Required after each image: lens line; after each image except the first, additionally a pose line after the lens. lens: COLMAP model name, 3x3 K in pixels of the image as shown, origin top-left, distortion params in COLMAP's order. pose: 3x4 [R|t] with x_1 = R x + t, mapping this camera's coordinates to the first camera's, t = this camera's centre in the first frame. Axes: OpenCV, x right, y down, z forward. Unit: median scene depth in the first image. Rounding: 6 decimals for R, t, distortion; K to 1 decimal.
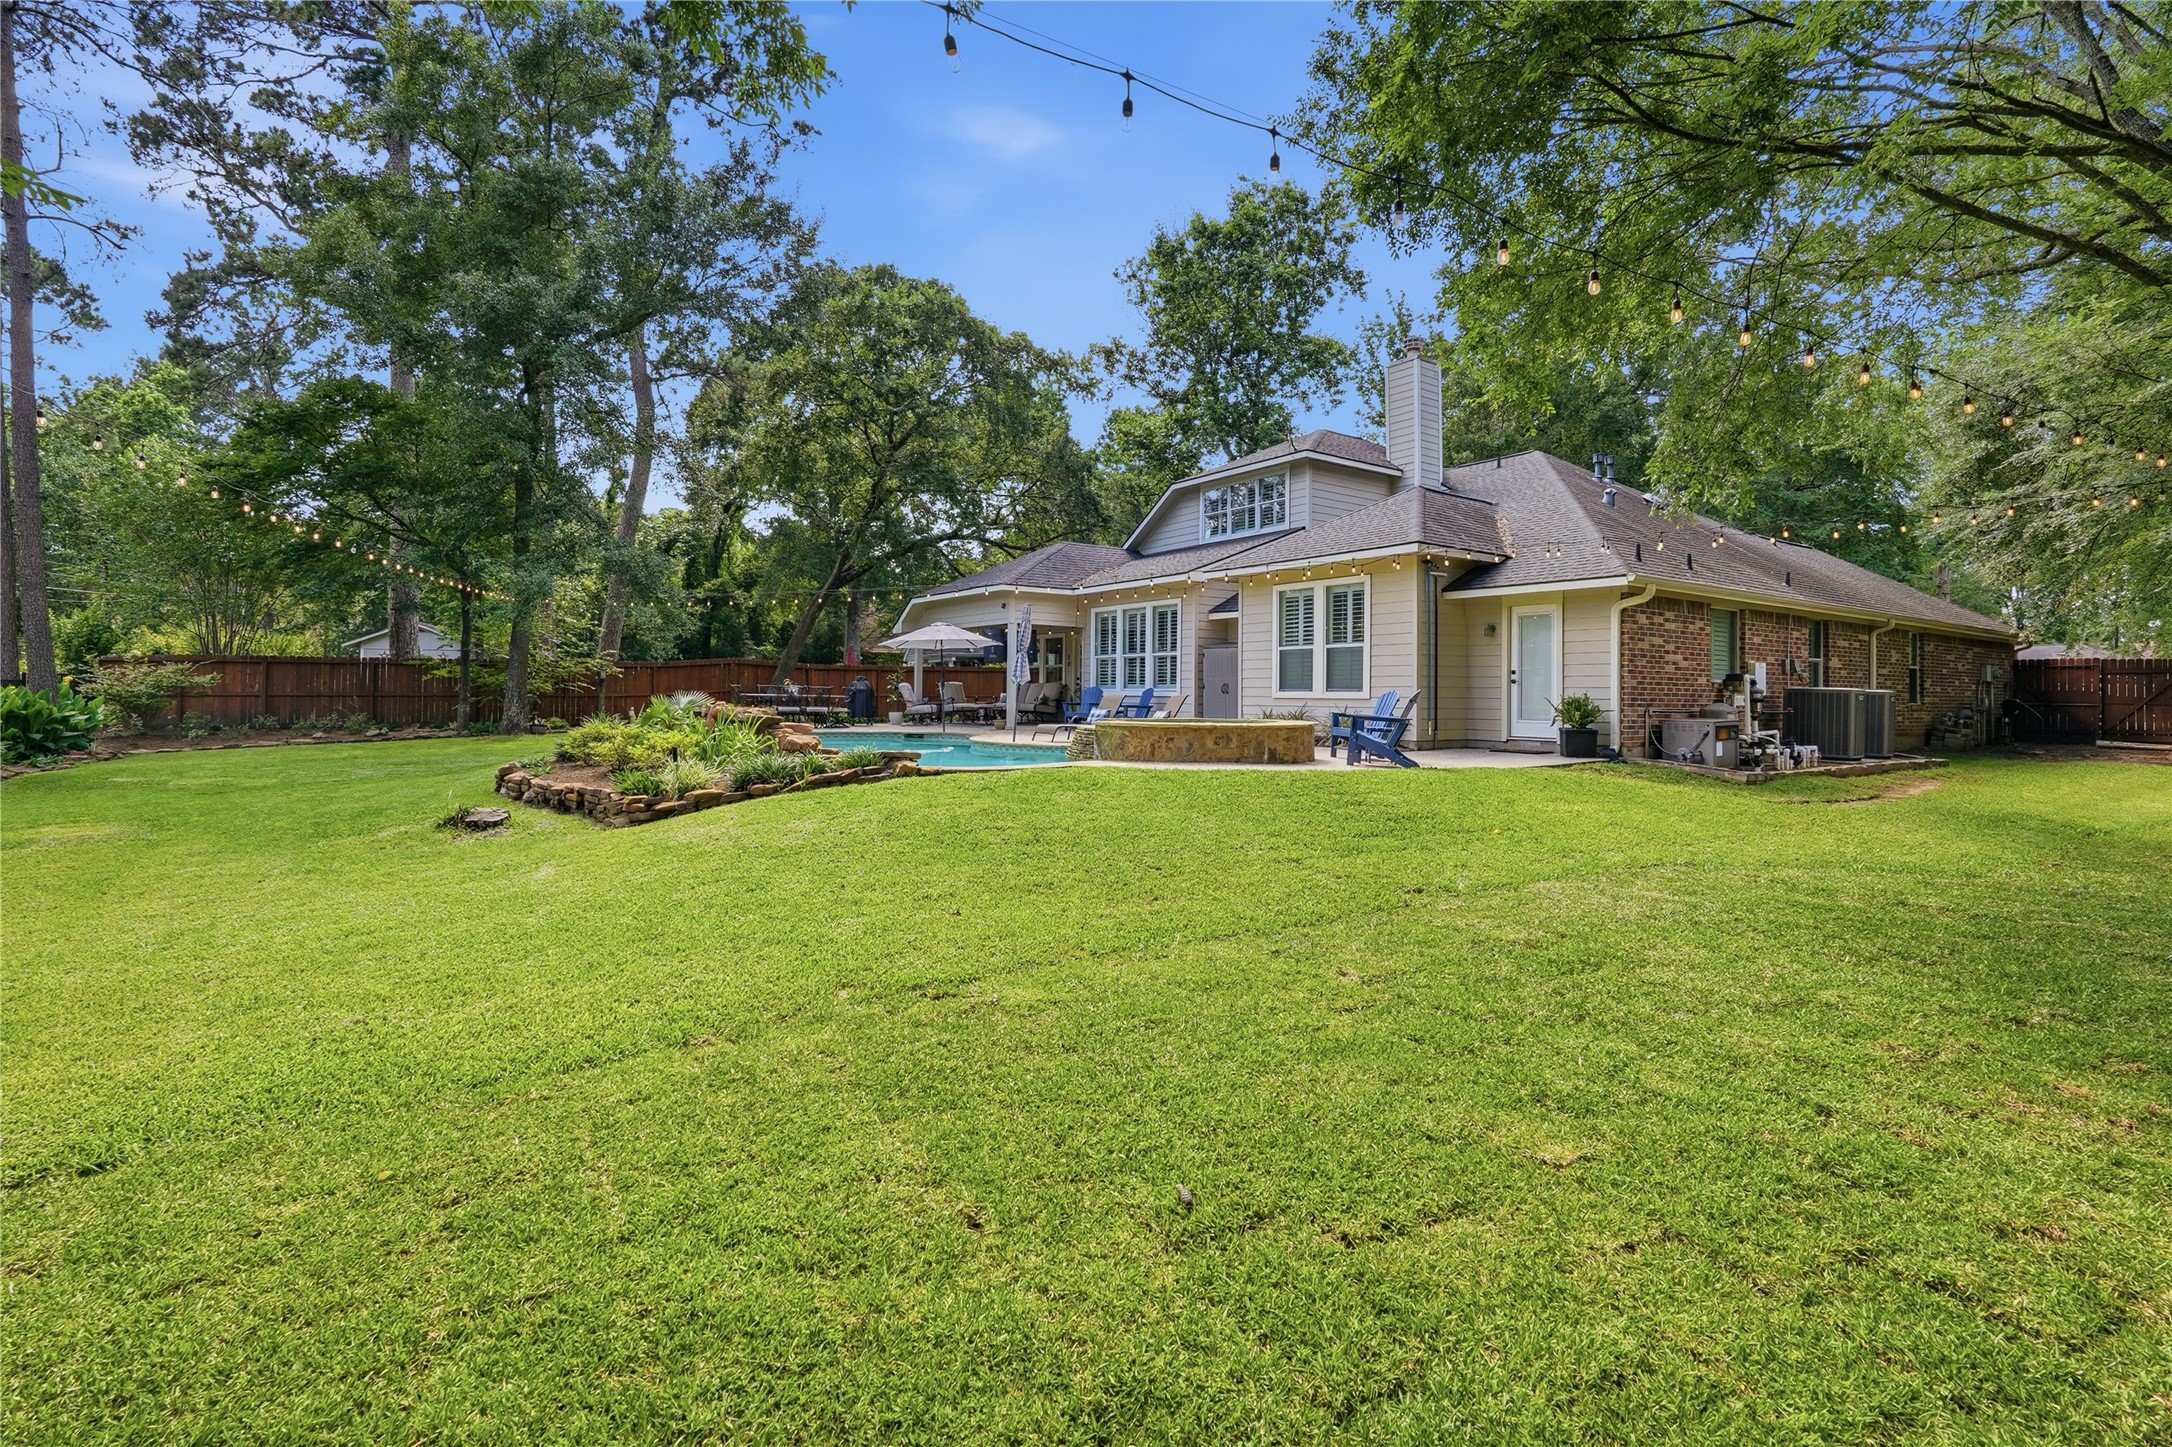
lens RADIAL K [[990.8, 0, 1073.4], [0, 990.8, 707.1], [0, 0, 1]] dist [-0.009134, 0.004645]
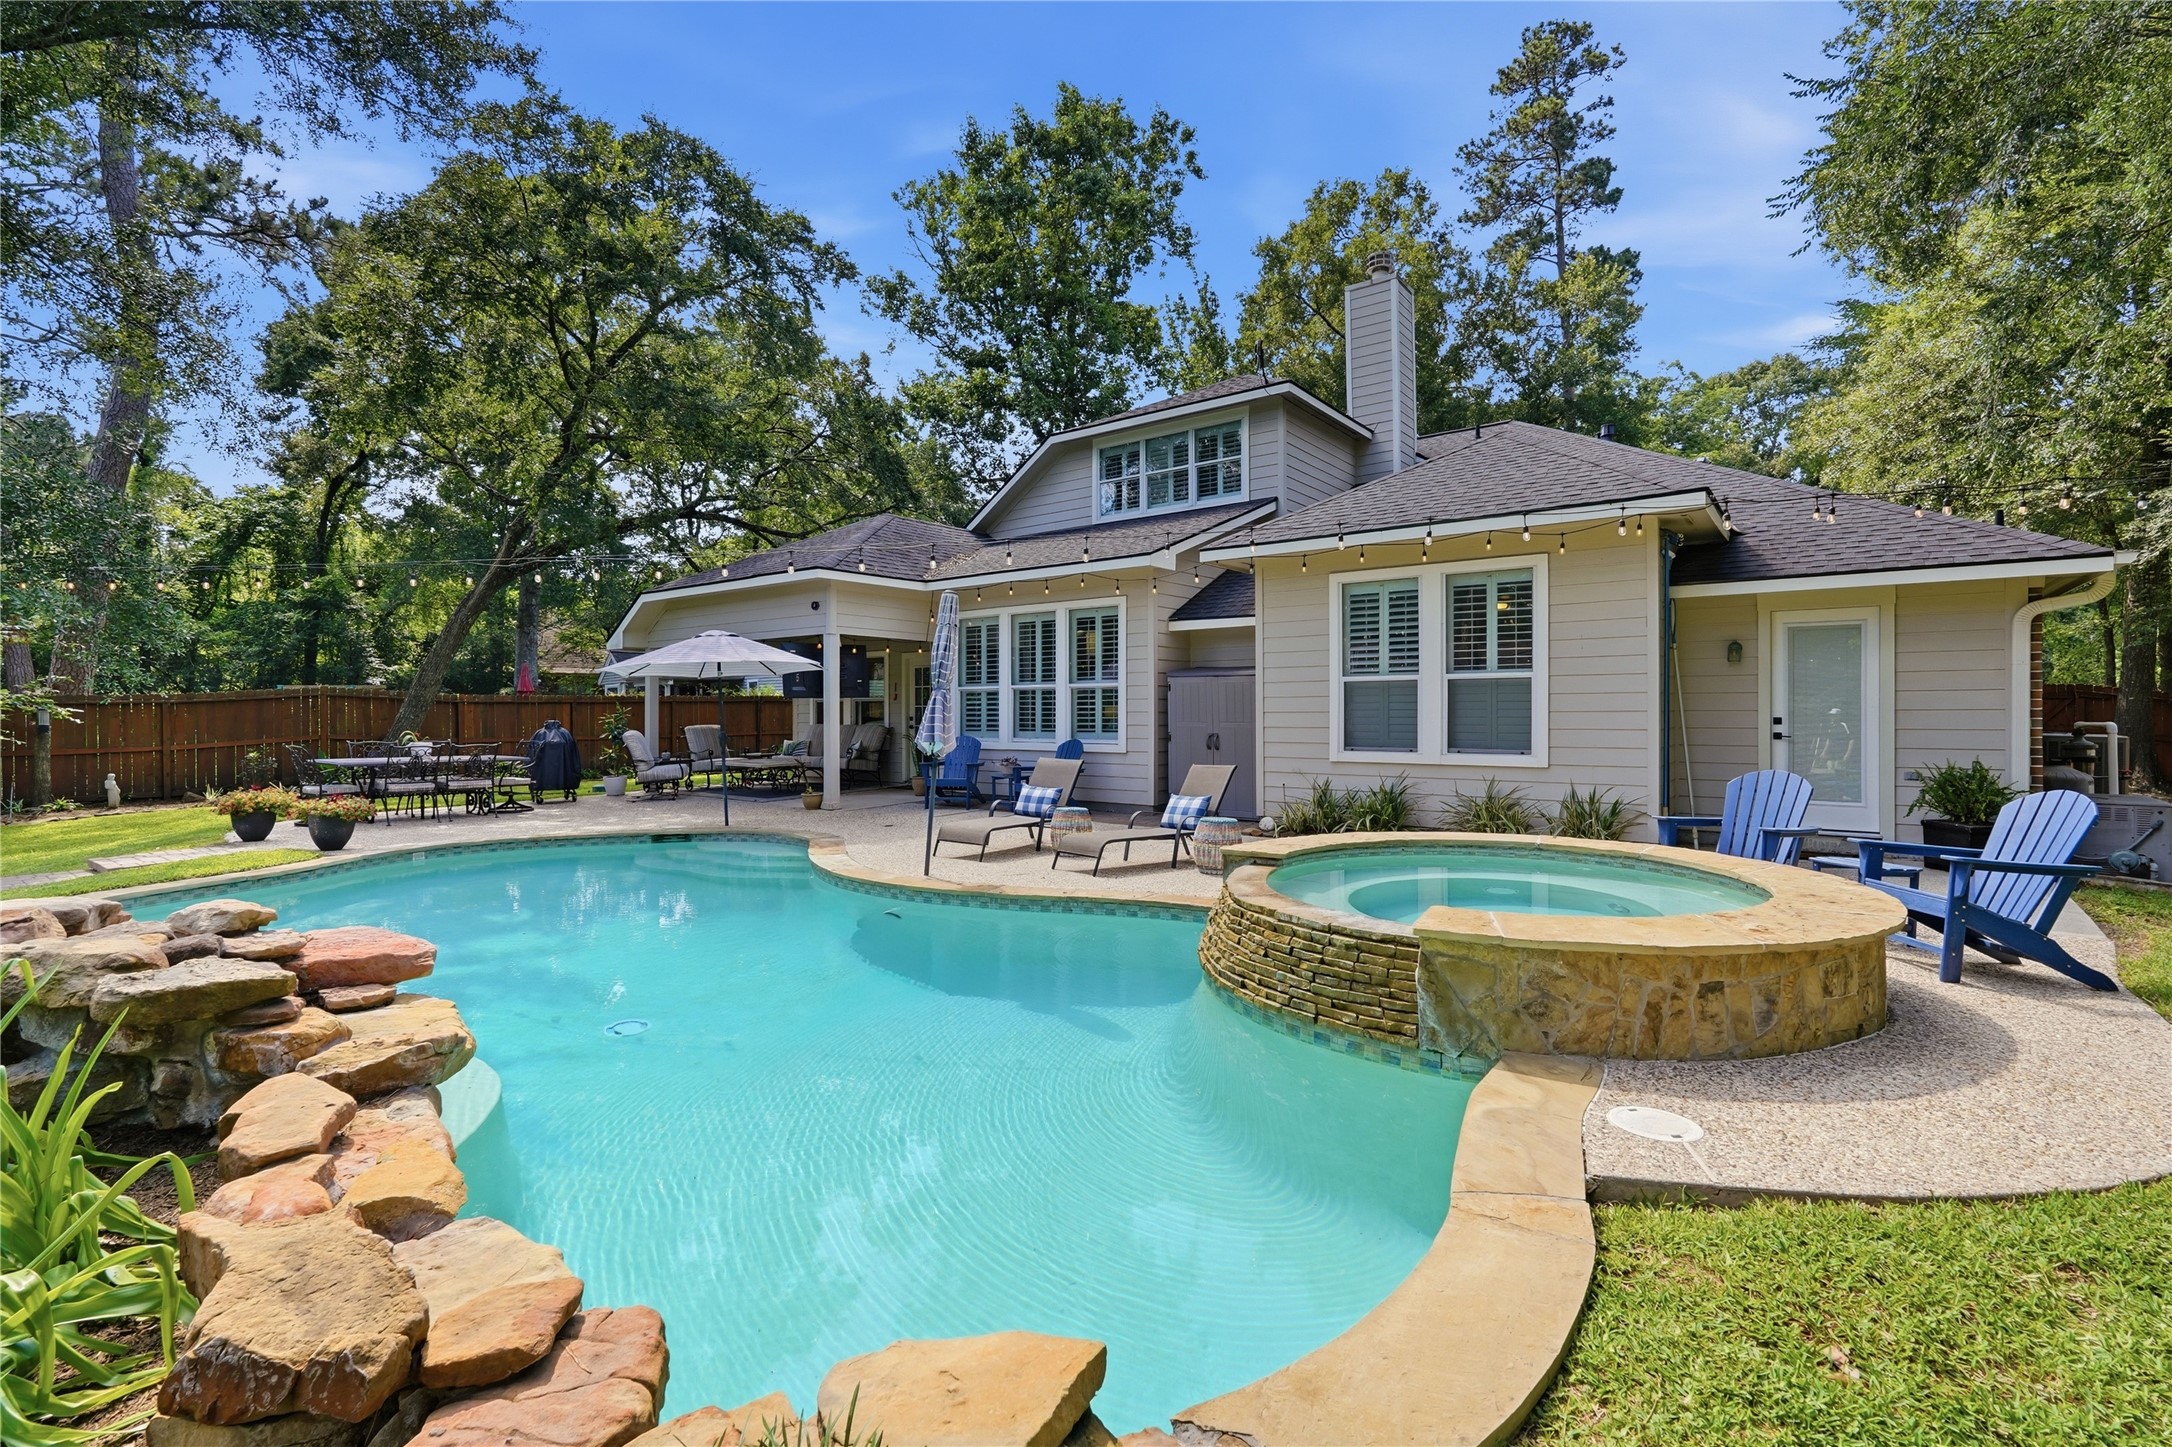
lens RADIAL K [[990.8, 0, 1079.0], [0, 990.8, 726.7], [0, 0, 1]] dist [-0.009134, 0.004645]
pose [[0.957203, -0.014902, 0.289034, -0.080858], [0.014814, 0.999887, 0.002490, -0.023712], [-0.289038, 0.001898, 0.957316, 0.328895]]
